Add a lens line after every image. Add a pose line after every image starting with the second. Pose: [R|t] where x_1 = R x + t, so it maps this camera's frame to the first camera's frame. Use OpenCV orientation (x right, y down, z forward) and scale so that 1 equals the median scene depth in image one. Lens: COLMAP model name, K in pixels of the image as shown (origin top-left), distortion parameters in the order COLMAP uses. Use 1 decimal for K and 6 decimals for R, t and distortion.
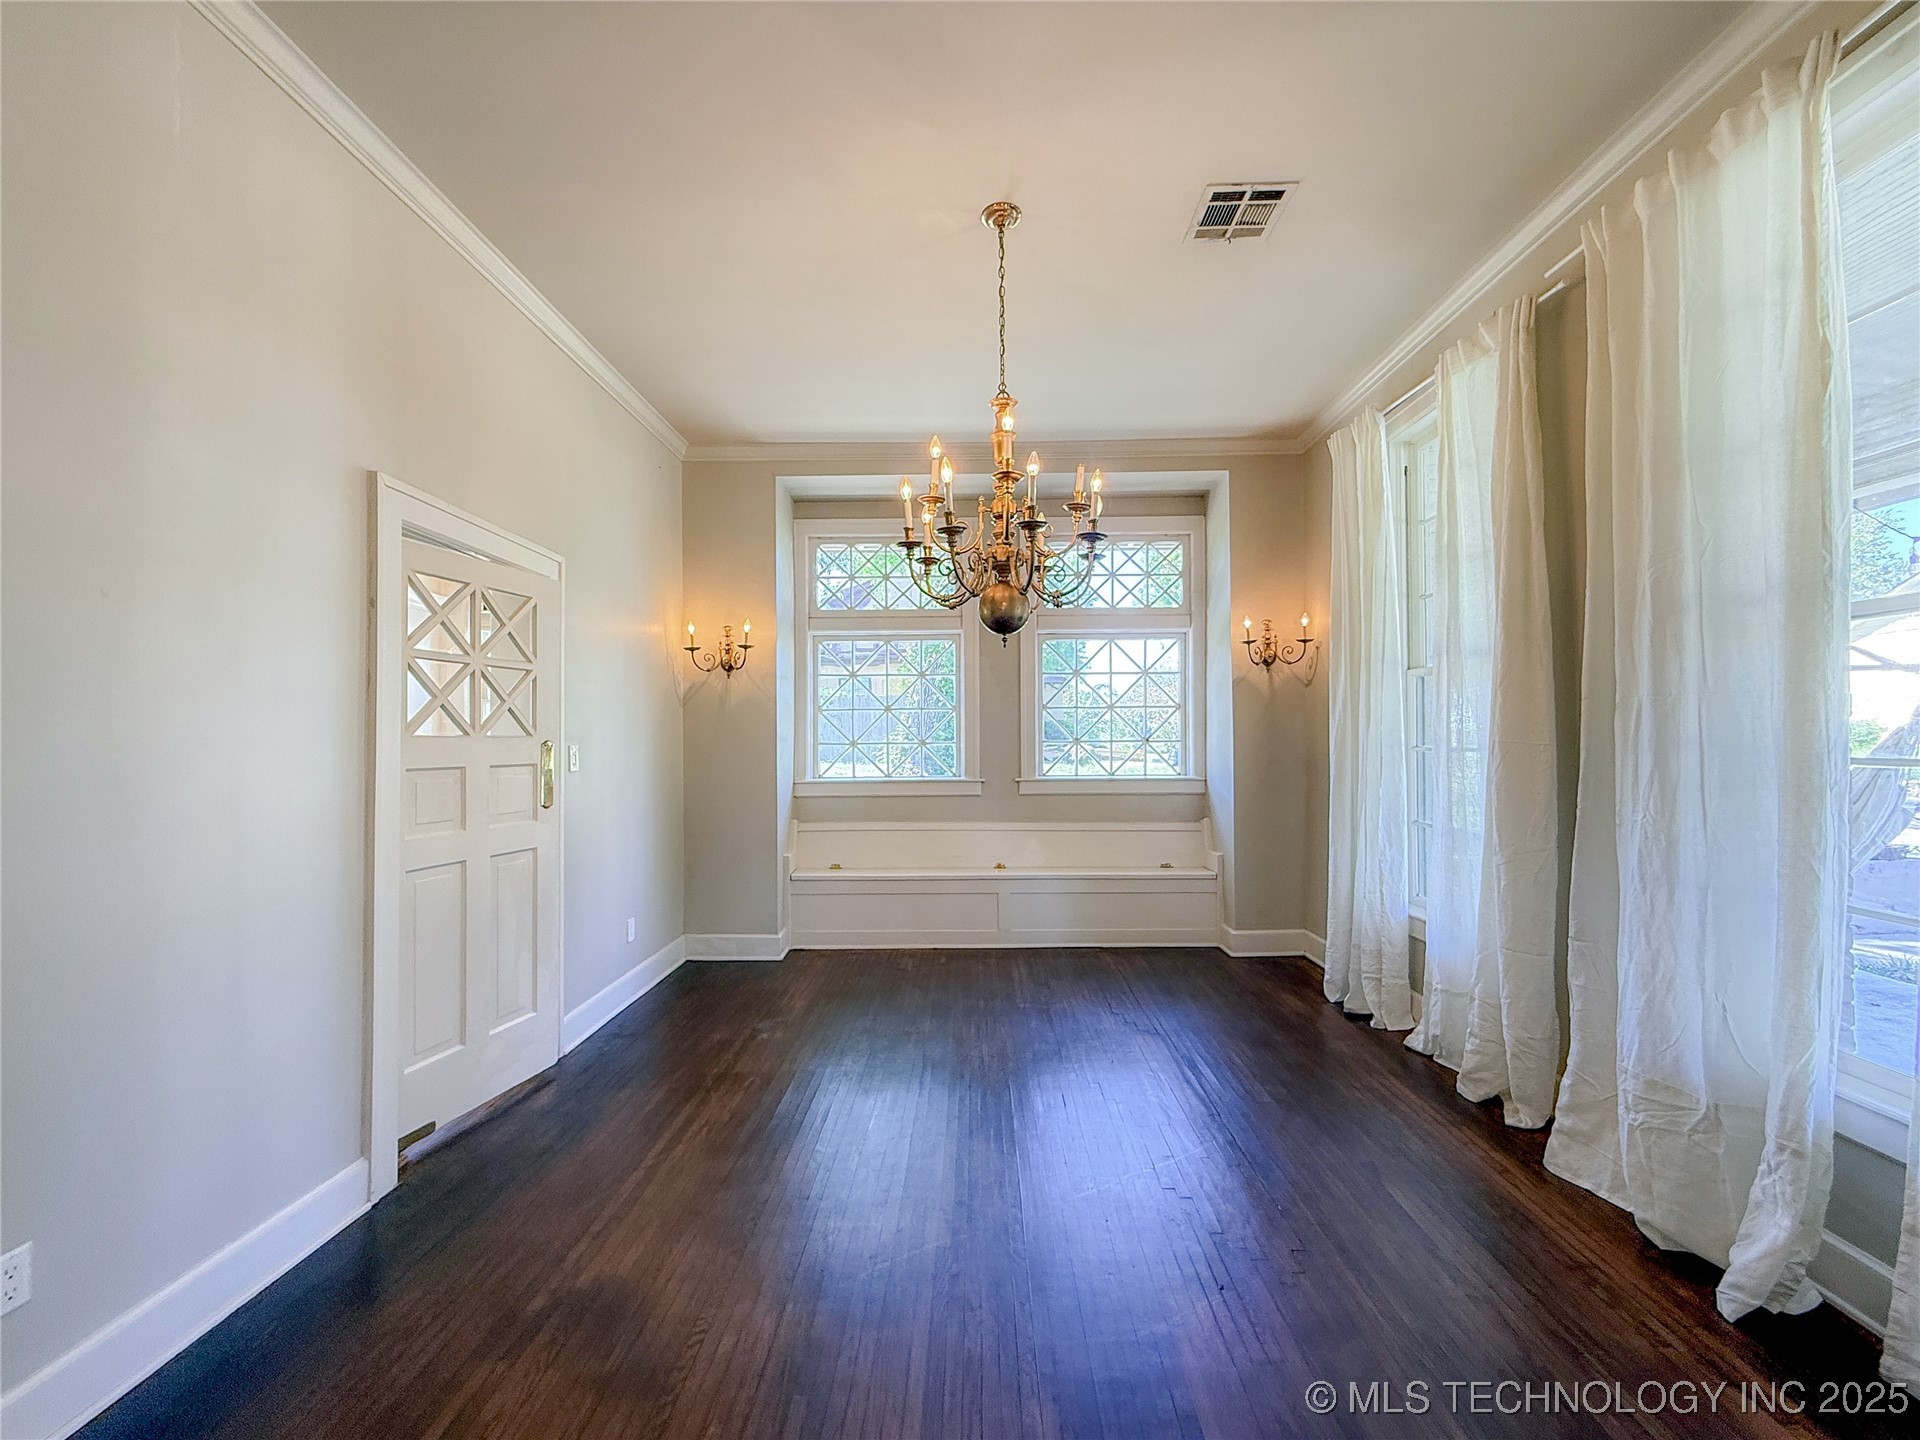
lens RADIAL K [[774.3, 0, 950.2], [0, 774.3, 724.5], [0, 0, 1]] dist [-0.000984, 0.000388]
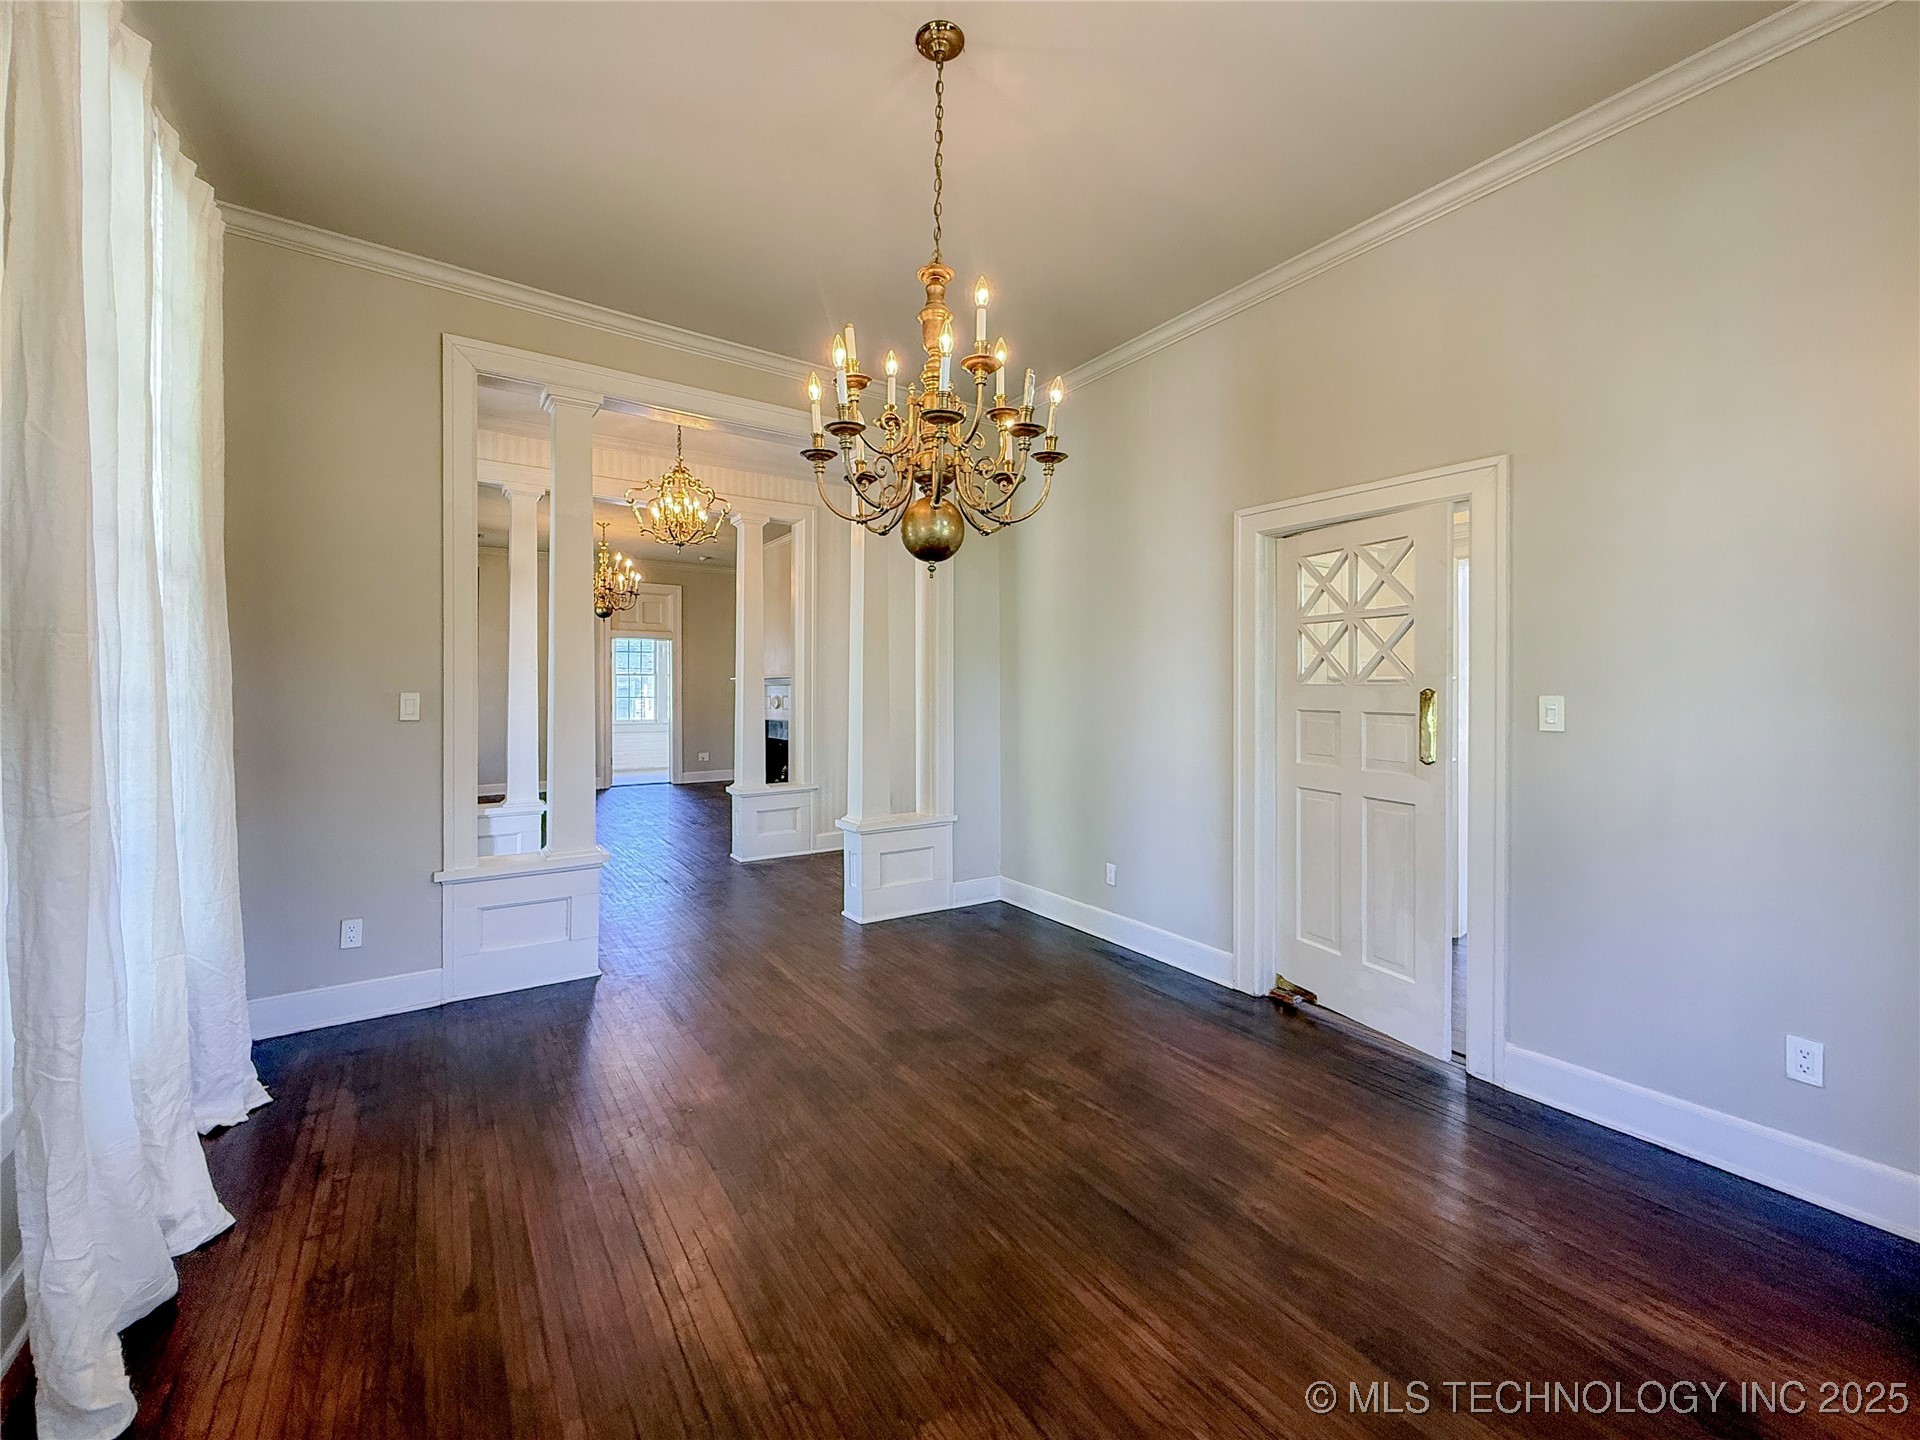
lens RADIAL K [[774.3, 0, 950.2], [0, 774.3, 724.5], [0, 0, 1]] dist [-0.000984, 0.000388]
pose [[-0.817667, 0.033600, -0.574710, 0.491510], [0.014963, 0.999198, 0.037128, 0.021998], [0.575497, 0.021759, -0.817514, 1.588751]]
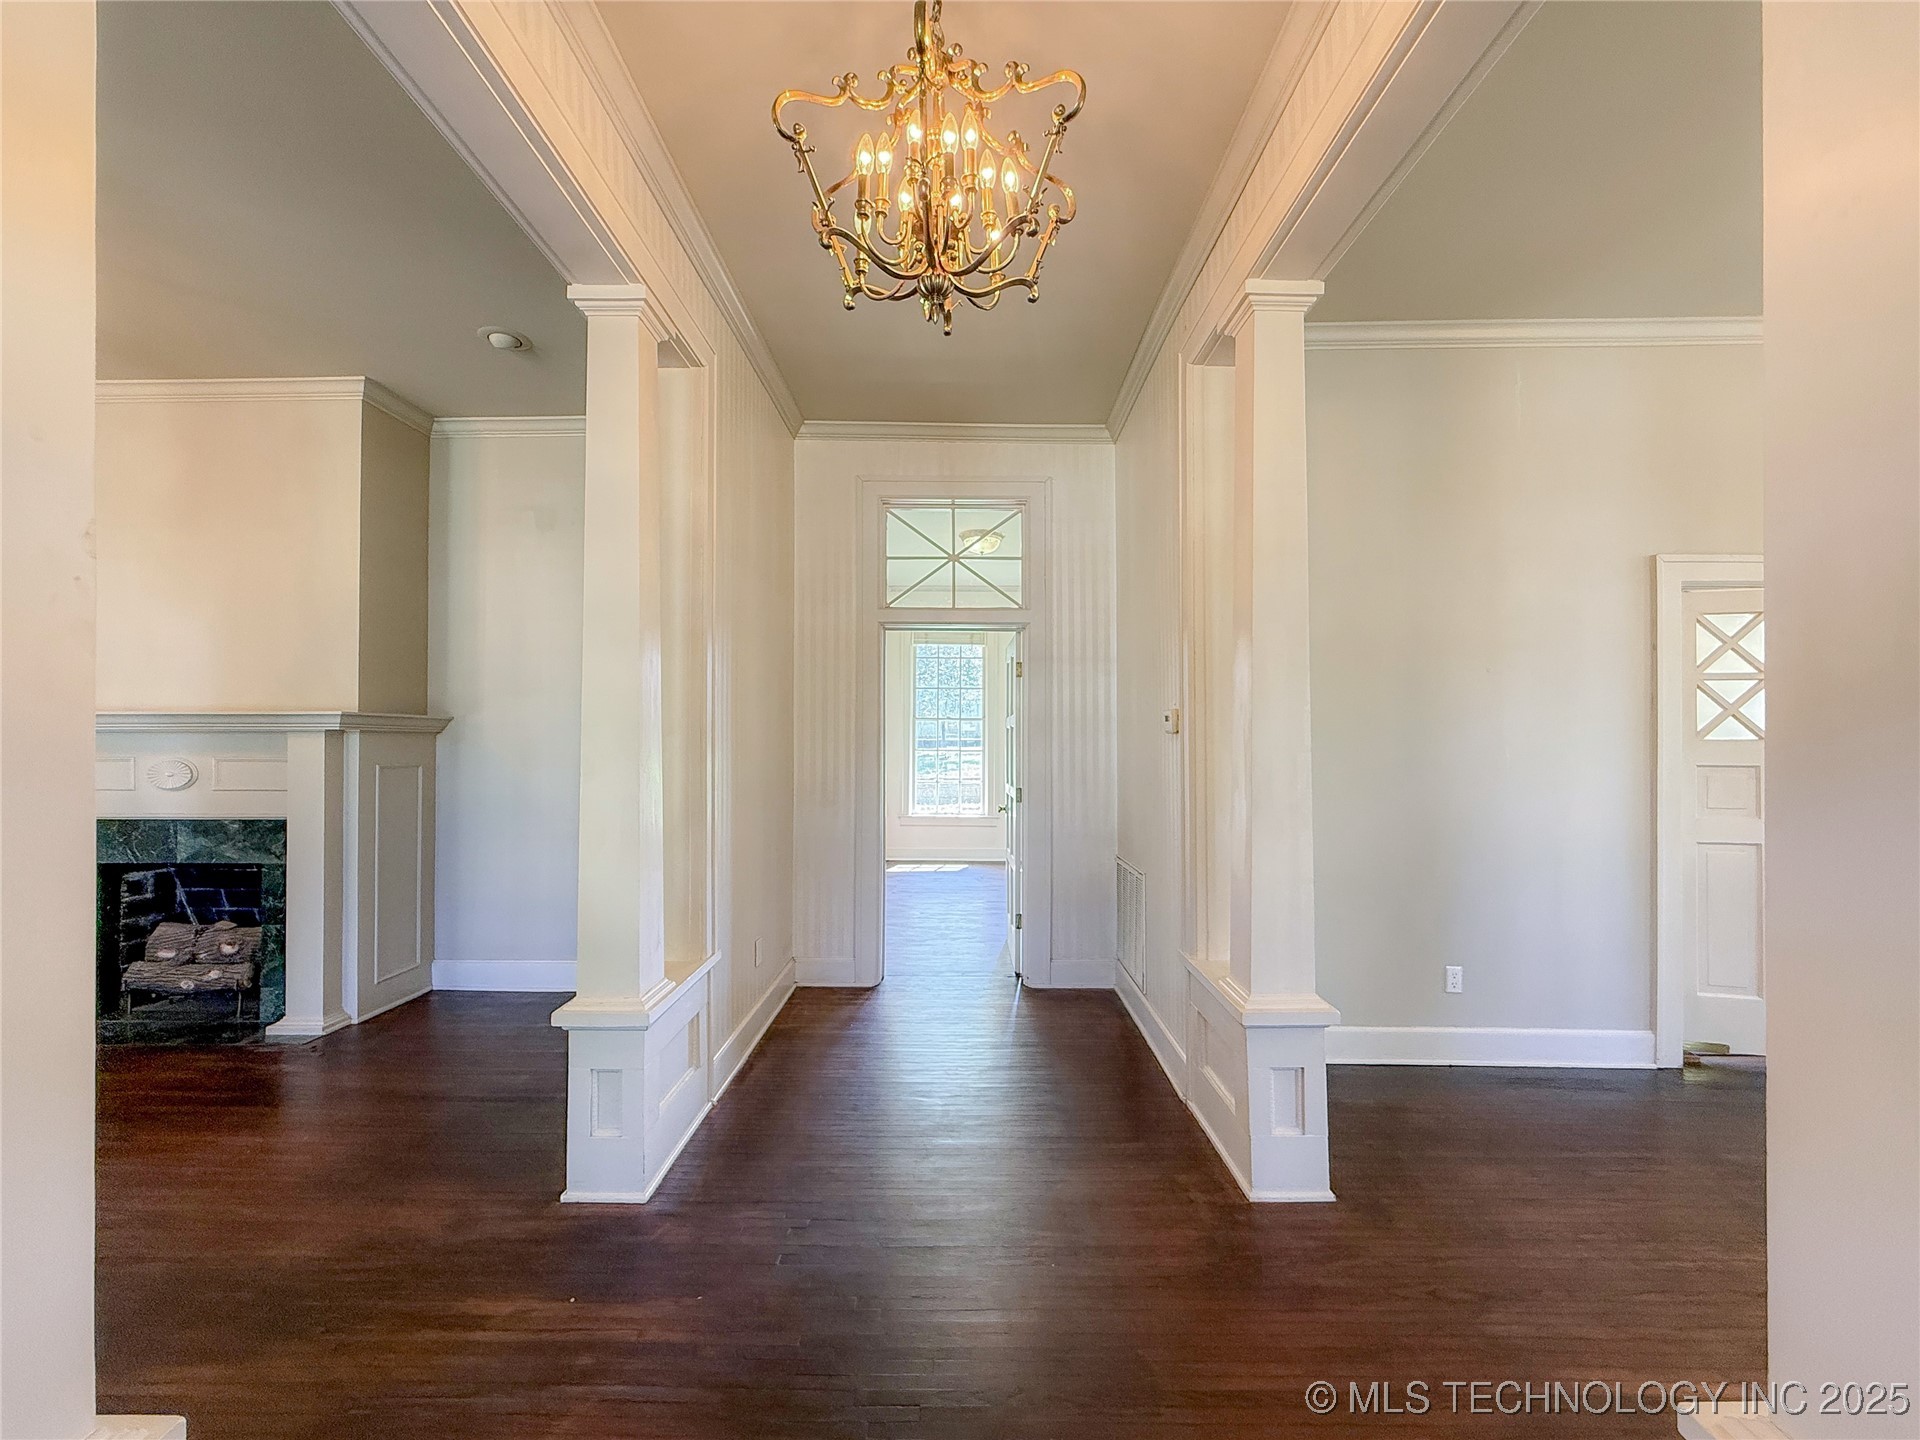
lens RADIAL K [[774.9, 0, 950.8], [0, 774.9, 733.1], [0, 0, 1]] dist [-0.001381, 0.000082]
pose [[0.010794, 0.002156, -0.999939, 0.552529], [0.011180, 0.999935, 0.002277, -0.012981], [0.999879, -0.011204, 0.010769, -0.261527]]
